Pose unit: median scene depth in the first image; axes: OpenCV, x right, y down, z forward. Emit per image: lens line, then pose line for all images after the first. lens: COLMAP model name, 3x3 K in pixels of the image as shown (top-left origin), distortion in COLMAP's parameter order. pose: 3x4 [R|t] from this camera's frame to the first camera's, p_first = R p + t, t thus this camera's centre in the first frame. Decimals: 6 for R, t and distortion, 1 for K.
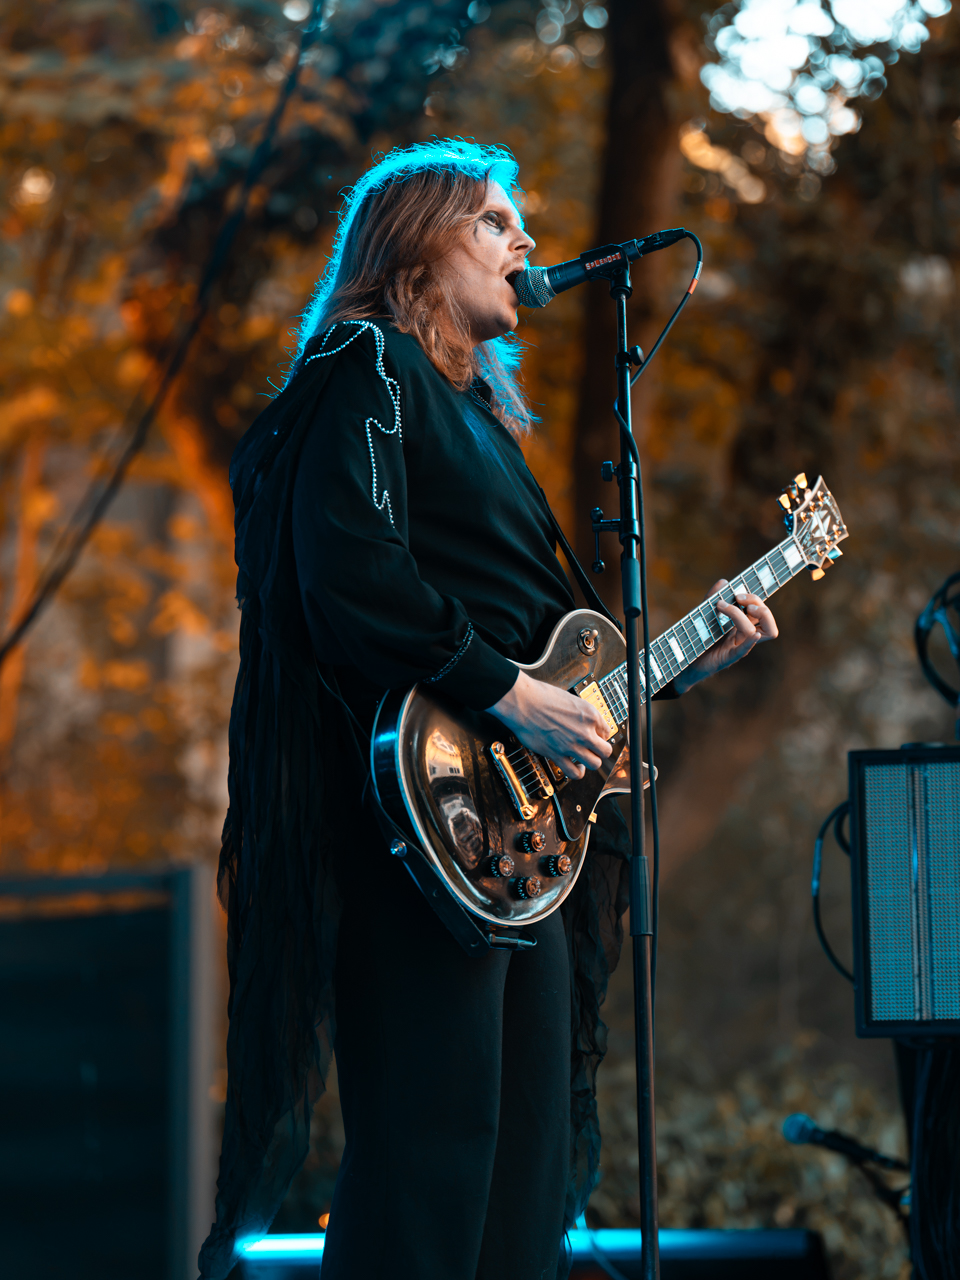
lens RADIAL K [[4016.4, 0, 480.0], [0, 4016.4, 640.0], [0, 0, 1]] dist [0.516650, -0.473081]
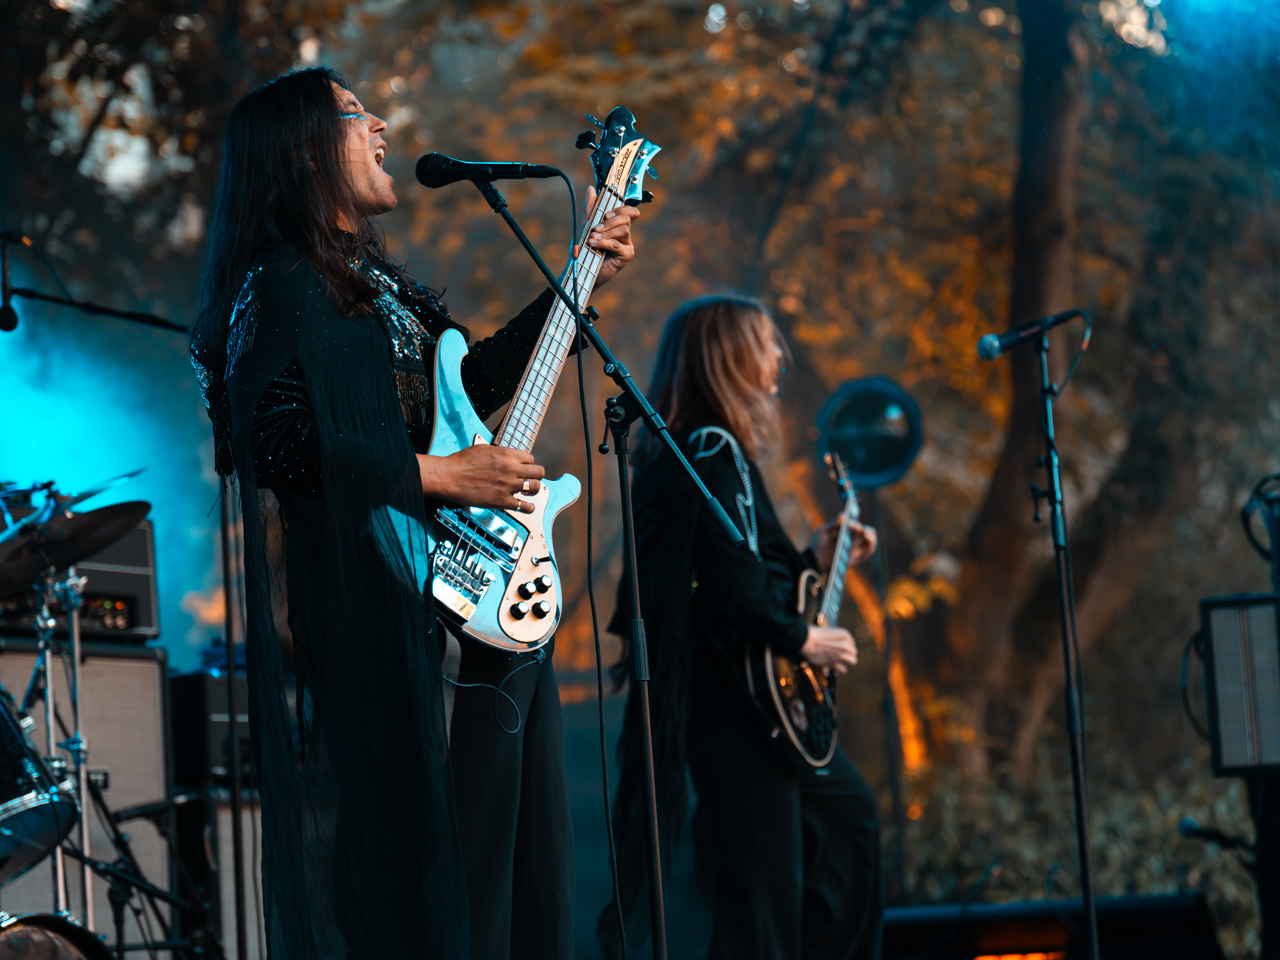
lens RADIAL K [[3945.3, 0, 640.0], [0, 3945.3, 480.0], [0, 0, 1]] dist [0.746748, -0.350126]
pose [[0.996069, -0.054170, -0.070085, -0.010618], [0.057103, 0.997545, 0.040542, -0.060902], [0.067717, -0.044384, 0.996717, -0.380376]]
